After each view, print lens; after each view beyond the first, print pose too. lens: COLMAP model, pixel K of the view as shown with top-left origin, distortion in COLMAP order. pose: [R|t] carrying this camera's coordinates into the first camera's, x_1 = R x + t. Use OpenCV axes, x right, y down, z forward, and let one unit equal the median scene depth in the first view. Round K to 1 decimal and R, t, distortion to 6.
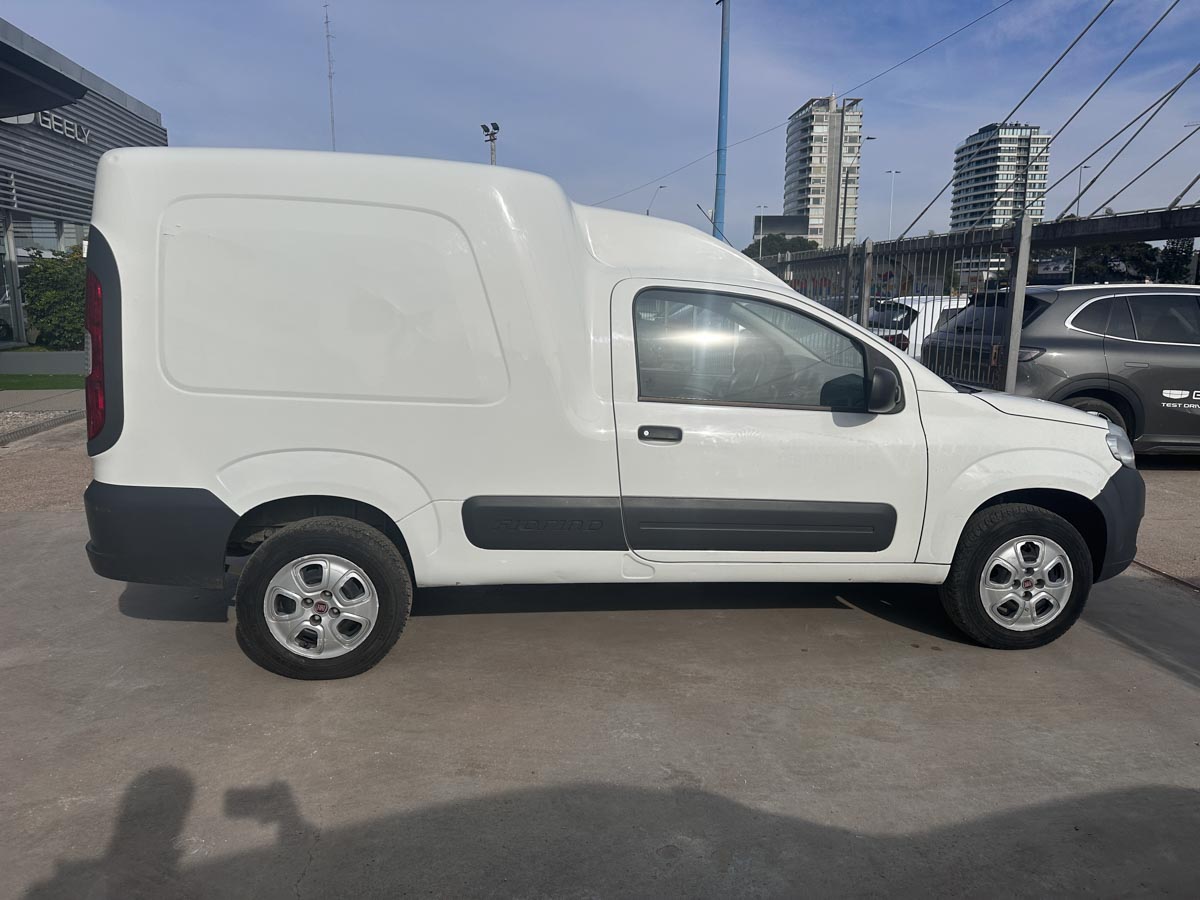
lens RADIAL K [[853.5, 0, 603.0], [0, 853.5, 443.4], [0, 0, 1]] dist [0.047718, -0.056000]
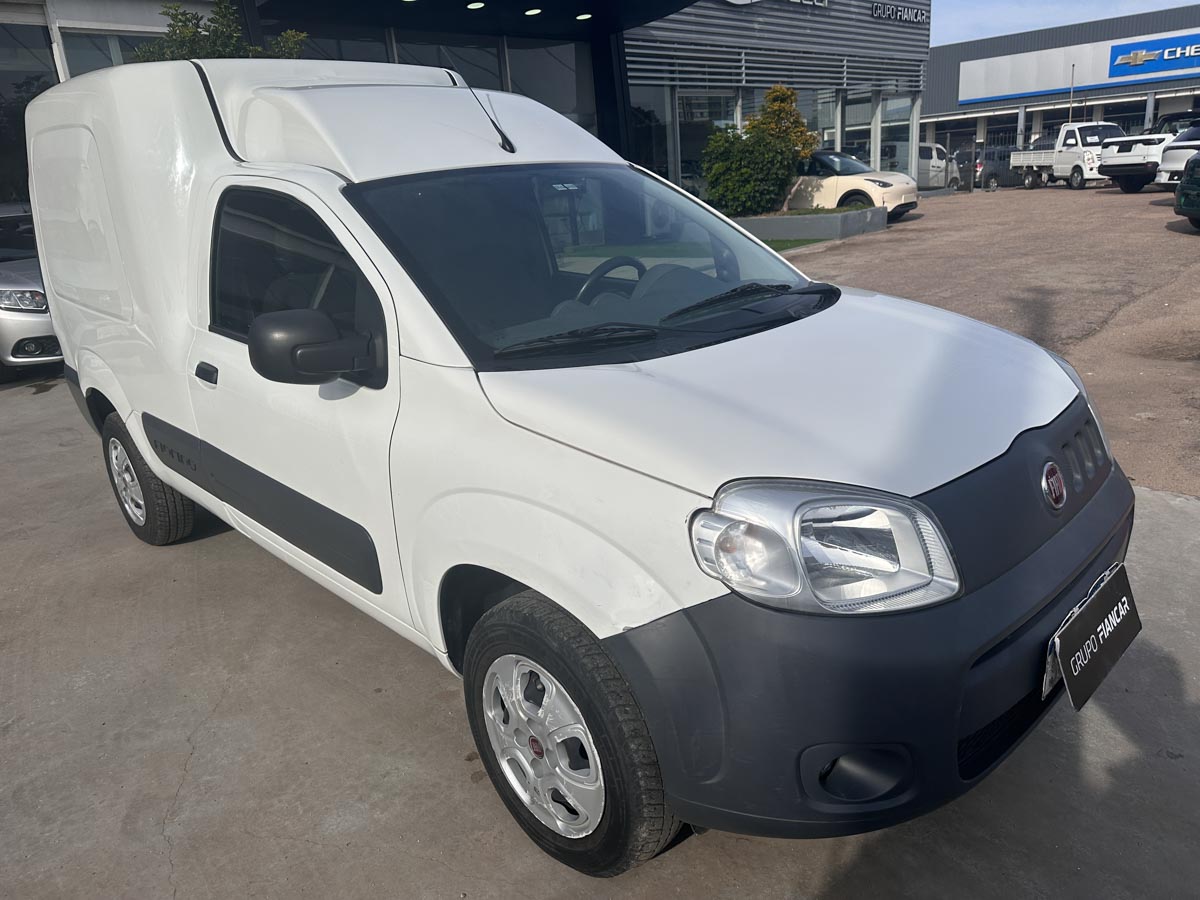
lens RADIAL K [[853.5, 0, 603.0], [0, 853.5, 443.4], [0, 0, 1]] dist [0.047718, -0.056000]
pose [[0.600342, 0.191532, -0.776470, 0.212696], [-0.057381, 0.978712, 0.197053, -0.029325], [0.797683, -0.073745, 0.598552, 0.175474]]
